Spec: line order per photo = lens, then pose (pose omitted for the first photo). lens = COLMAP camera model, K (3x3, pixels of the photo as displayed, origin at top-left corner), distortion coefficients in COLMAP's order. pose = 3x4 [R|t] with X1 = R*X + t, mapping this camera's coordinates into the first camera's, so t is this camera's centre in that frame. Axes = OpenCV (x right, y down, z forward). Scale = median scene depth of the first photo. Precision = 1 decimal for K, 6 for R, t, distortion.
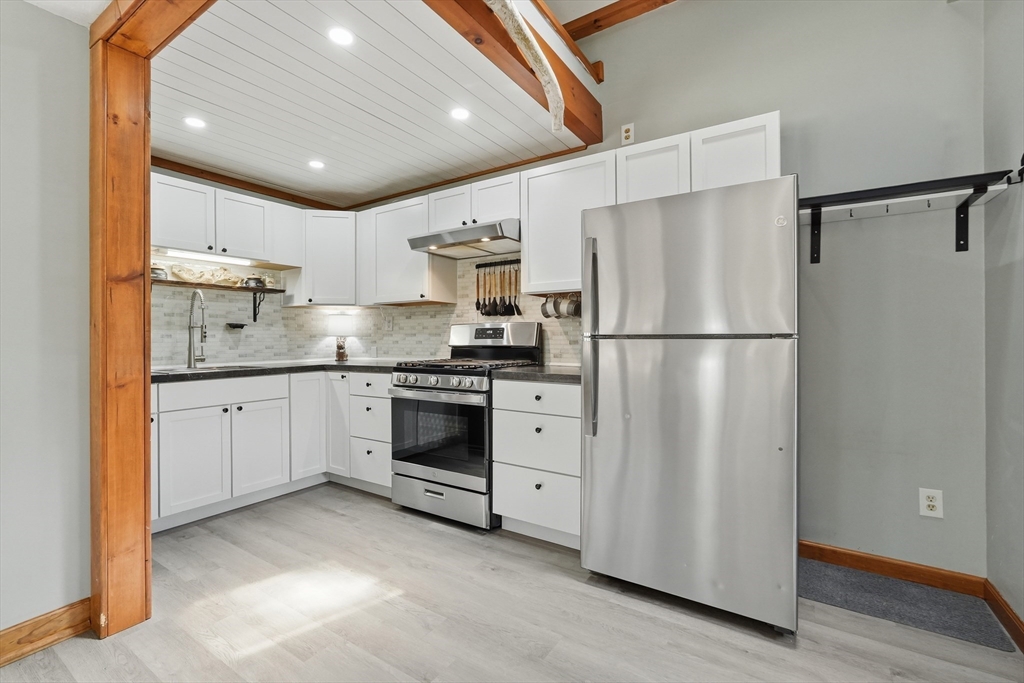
lens RADIAL K [[452.4, 0, 508.5], [0, 452.4, 337.8], [0, 0, 1]] dist [-0.003679, 0.000348]
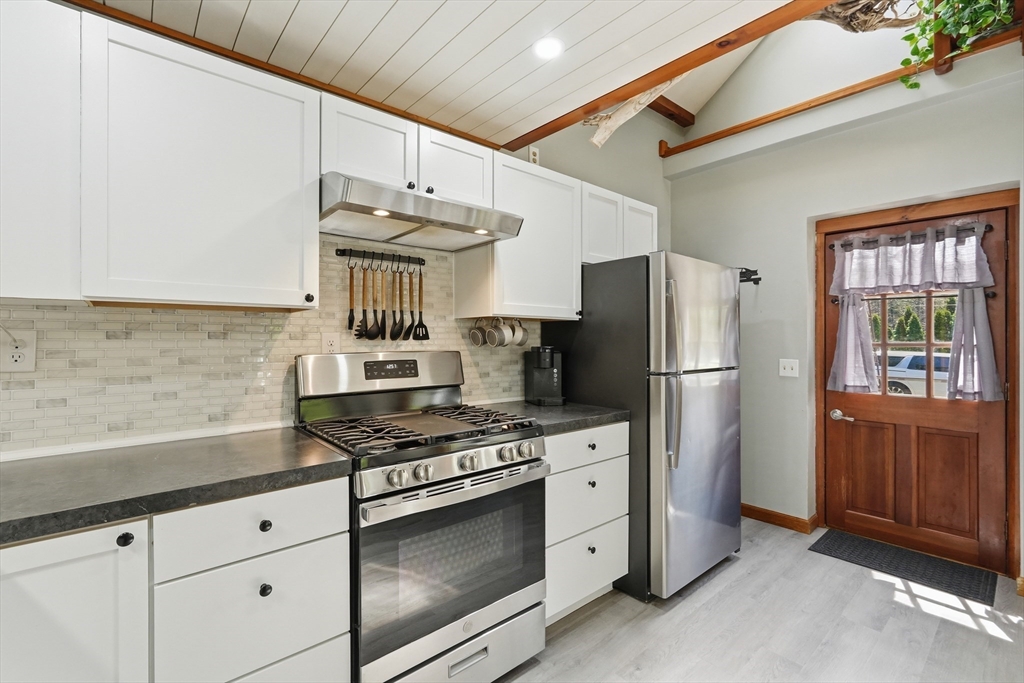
lens RADIAL K [[452.4, 0, 508.5], [0, 452.4, 337.8], [0, 0, 1]] dist [-0.003679, 0.000348]
pose [[0.282711, 0.004907, 0.959193, -0.593538], [-0.004334, 0.999983, -0.003838, -0.050894], [-0.959195, -0.003072, 0.282728, 0.674658]]
